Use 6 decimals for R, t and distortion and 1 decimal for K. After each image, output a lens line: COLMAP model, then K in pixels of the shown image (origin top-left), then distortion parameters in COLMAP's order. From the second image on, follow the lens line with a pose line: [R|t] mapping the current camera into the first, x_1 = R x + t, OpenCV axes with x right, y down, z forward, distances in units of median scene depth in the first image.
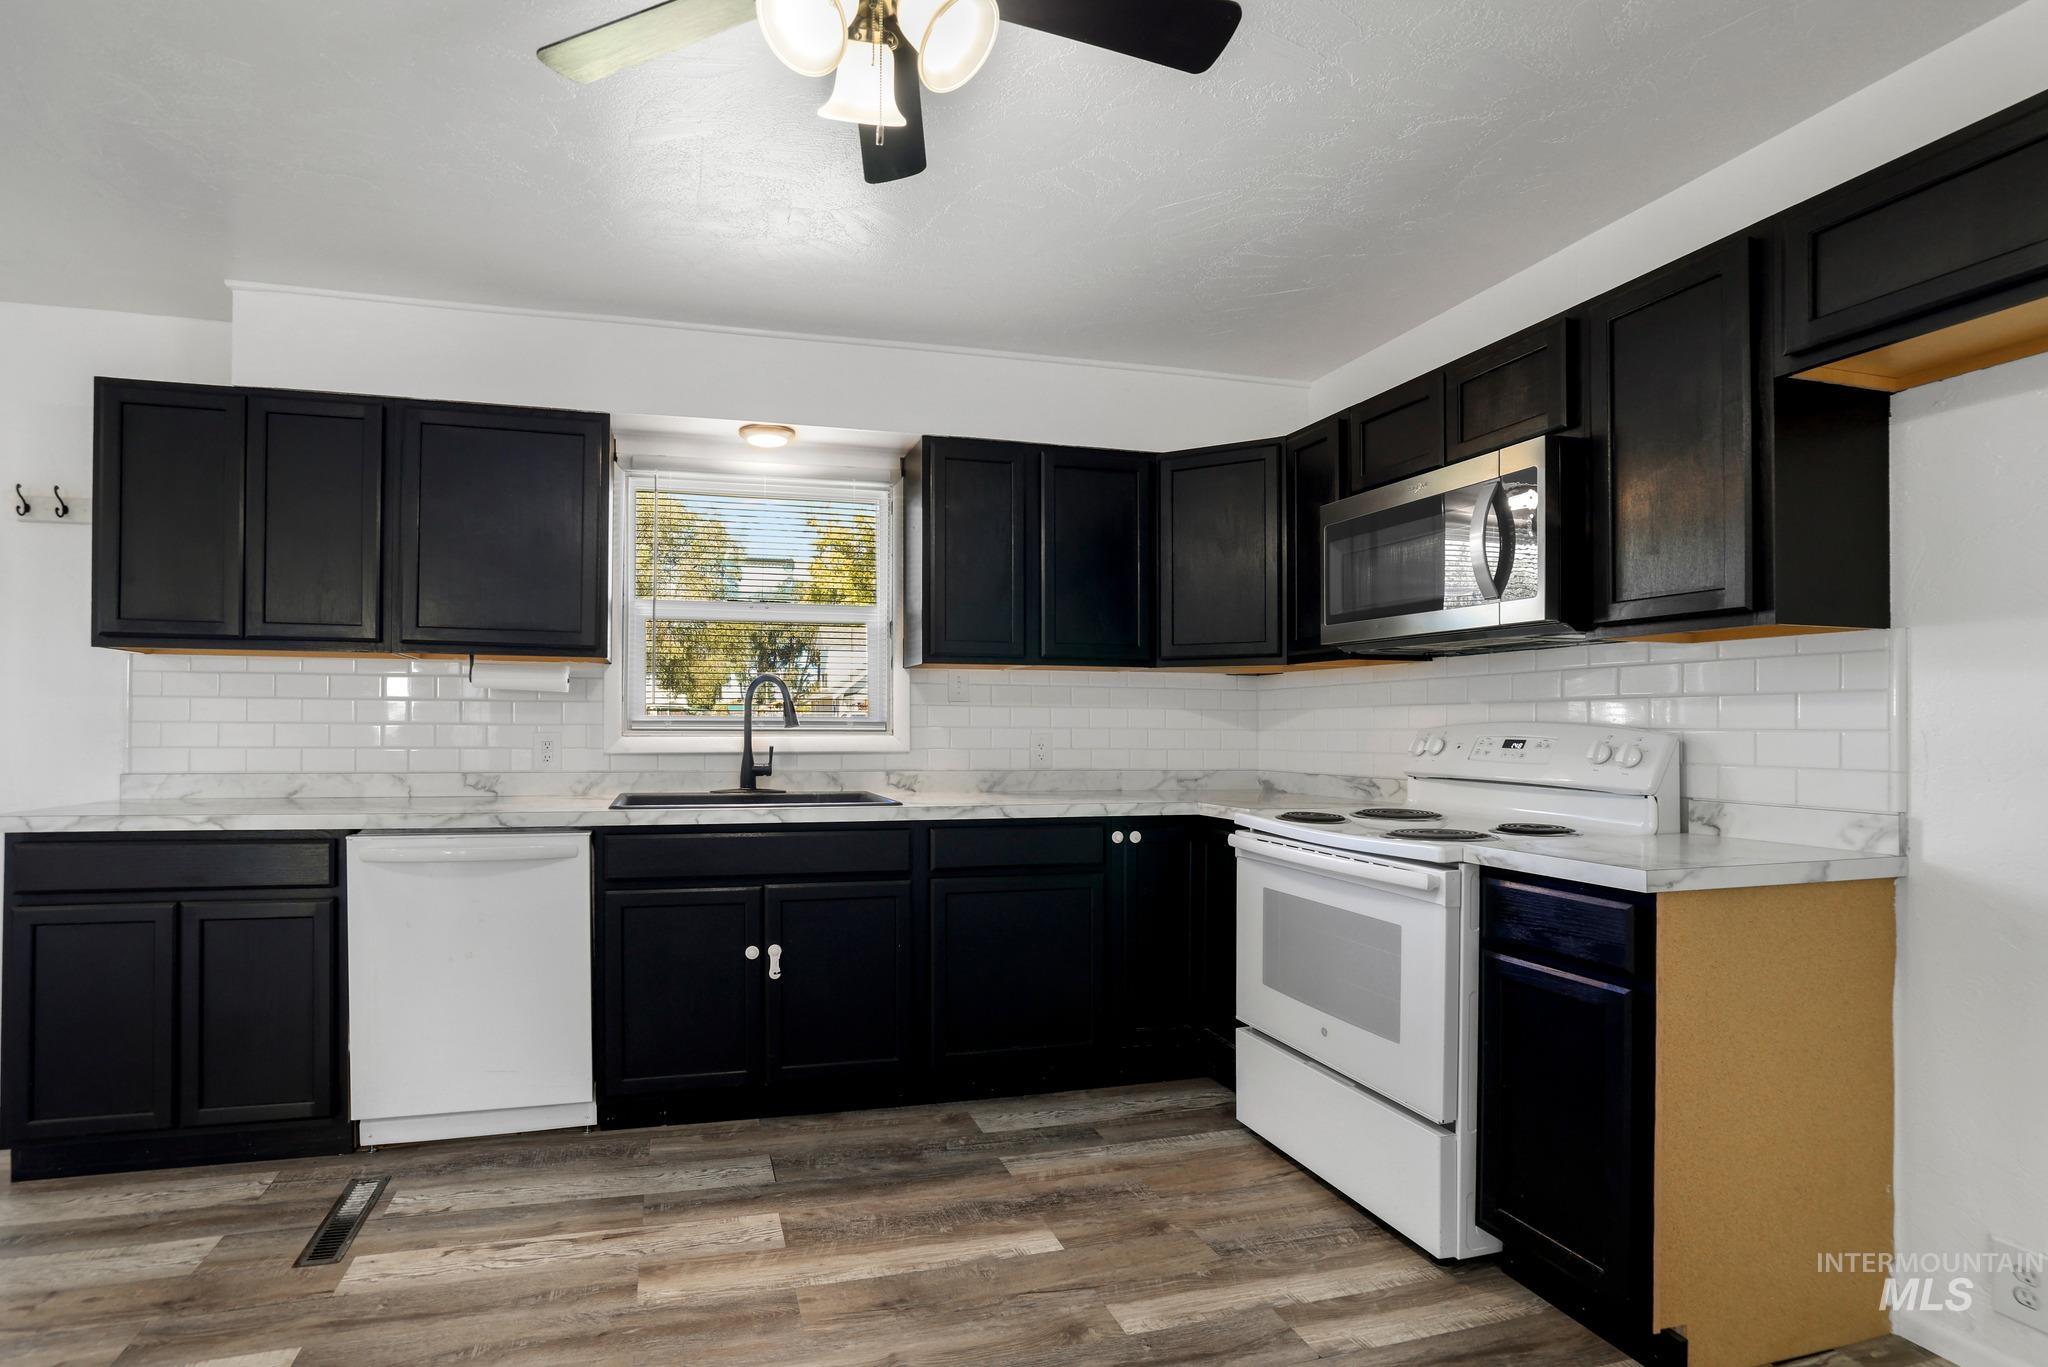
lens RADIAL K [[948.2, 0, 942.5], [0, 948.2, 735.3], [0, 0, 1]] dist [-0.045651, 0.008848]
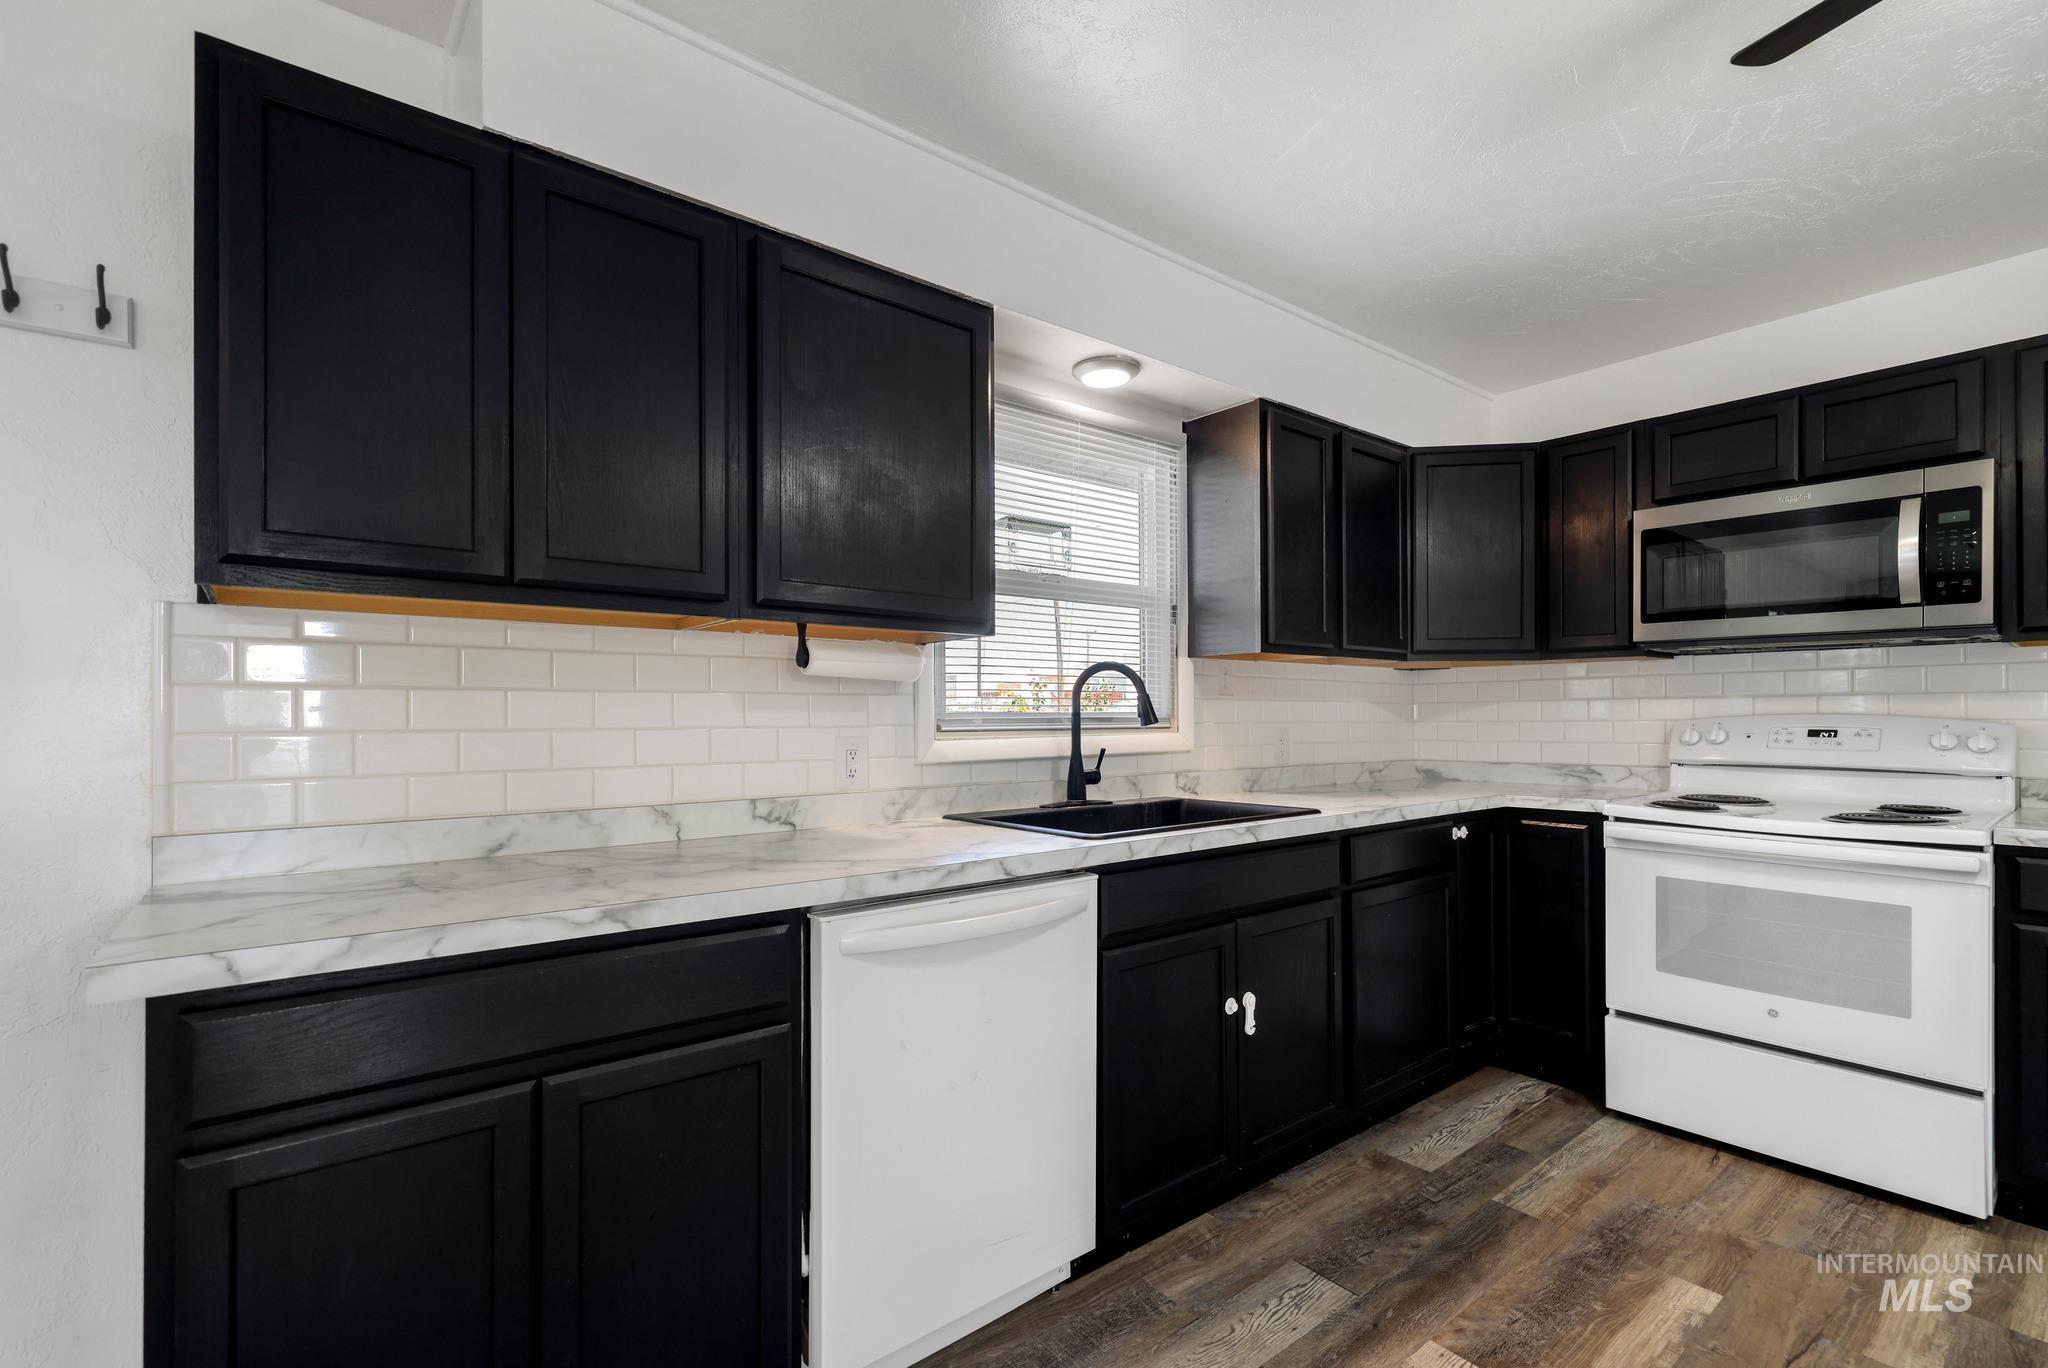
lens RADIAL K [[910.0, 0, 972.3], [0, 910.0, 703.2], [0, 0, 1]] dist [-0.035544, 0.011114]
pose [[0.930438, -0.005433, 0.366408, -0.660090], [0.012949, 0.999753, -0.018058, -0.018069], [-0.366220, 0.021547, 0.930279, 0.341982]]
